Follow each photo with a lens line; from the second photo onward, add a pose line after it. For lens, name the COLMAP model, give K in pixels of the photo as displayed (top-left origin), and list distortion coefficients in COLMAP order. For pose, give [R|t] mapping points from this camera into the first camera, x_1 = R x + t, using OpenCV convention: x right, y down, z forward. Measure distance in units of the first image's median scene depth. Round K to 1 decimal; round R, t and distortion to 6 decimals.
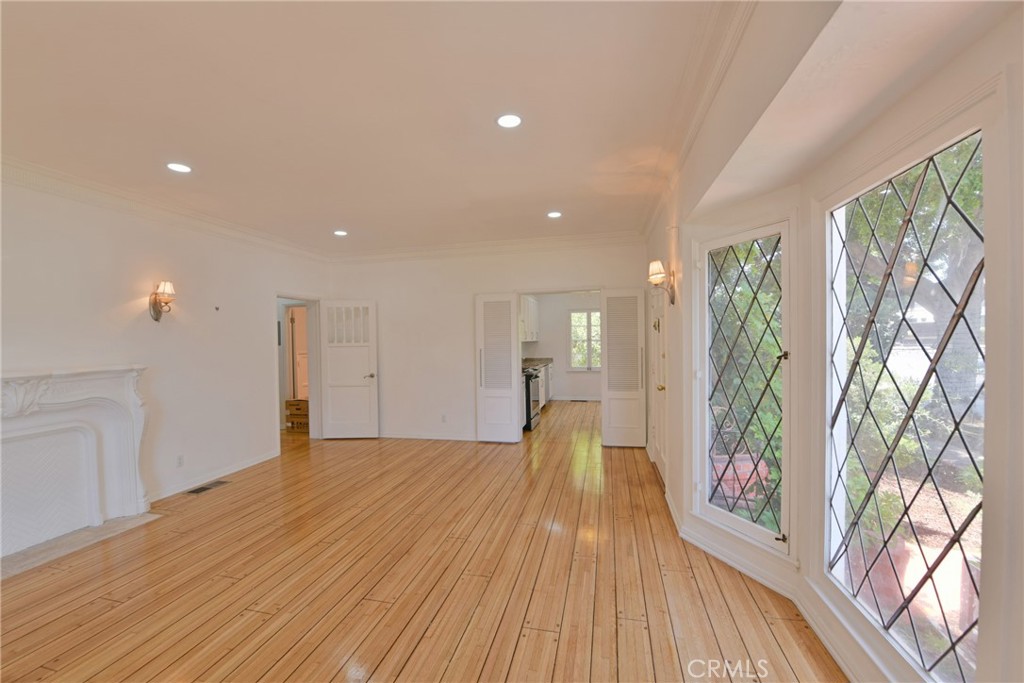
lens RADIAL K [[408.9, 0, 515.2], [0, 408.9, 345.3], [0, 0, 1]] dist [-0.014301, -0.002878]
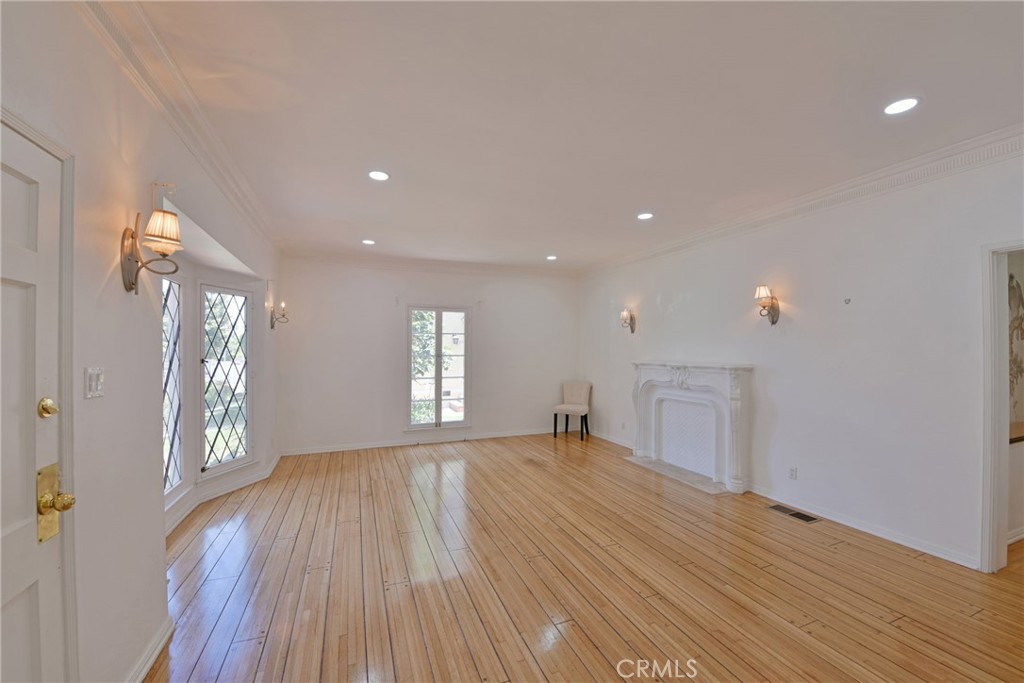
lens RADIAL K [[408.9, 0, 515.2], [0, 408.9, 345.3], [0, 0, 1]] dist [-0.014301, -0.002878]
pose [[-0.827582, 0.015847, -0.561121, 0.218738], [0.008135, 0.999835, 0.016240, -0.028243], [0.561286, 0.008875, -0.827574, 1.422007]]
